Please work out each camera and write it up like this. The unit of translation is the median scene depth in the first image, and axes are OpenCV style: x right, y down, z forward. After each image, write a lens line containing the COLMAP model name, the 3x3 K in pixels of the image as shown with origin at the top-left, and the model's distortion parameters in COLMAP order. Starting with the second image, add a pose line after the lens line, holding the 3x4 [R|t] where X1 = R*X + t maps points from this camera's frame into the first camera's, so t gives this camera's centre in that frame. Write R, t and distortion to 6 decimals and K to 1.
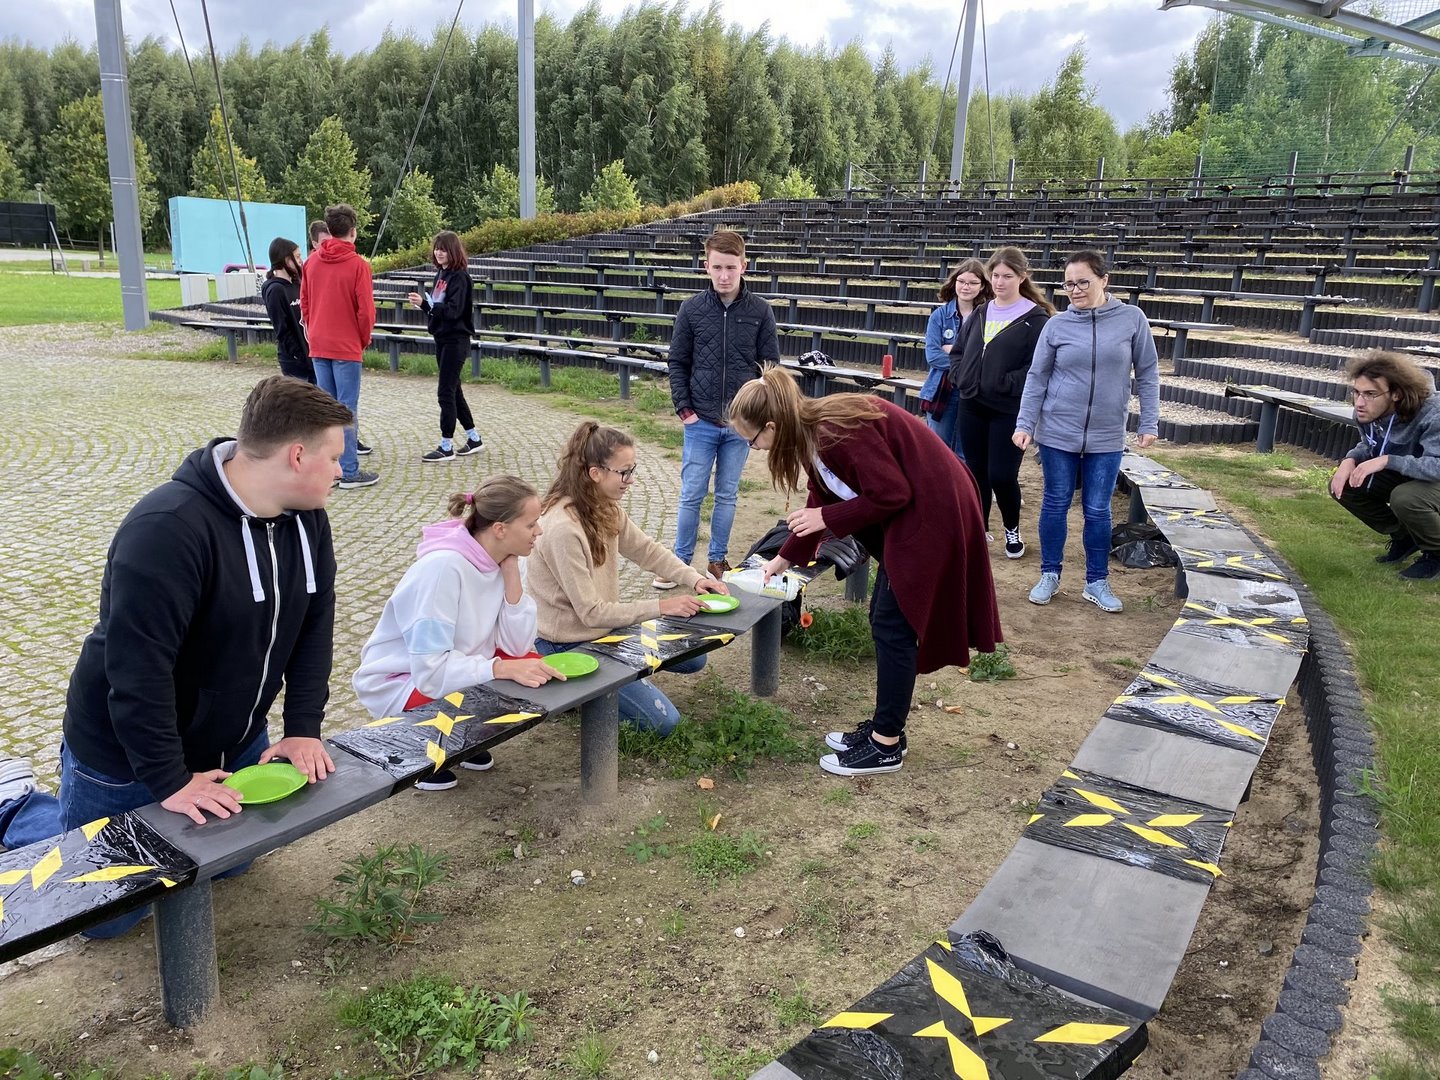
lens RADIAL K [[1075.1, 0, 720.0], [0, 1075.1, 540.0], [0, 0, 1]] dist [0.041206, -0.040774]
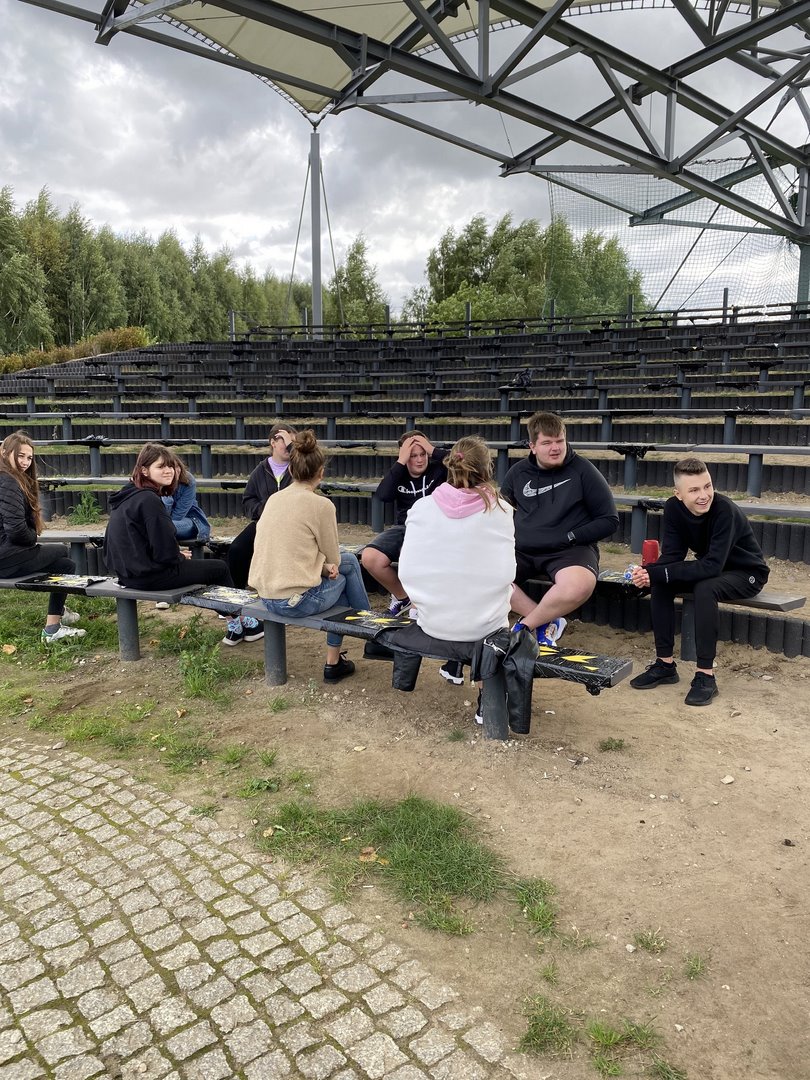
lens RADIAL K [[806.3, 0, 400.5], [0, 806.3, 540.1], [0, 0, 1]] dist [0.041206, -0.040774]
pose [[0.920596, -0.104796, 0.376193, -0.039028], [0.137219, 0.988699, -0.060372, -0.050532], [-0.365615, 0.107199, 0.924572, 0.202844]]
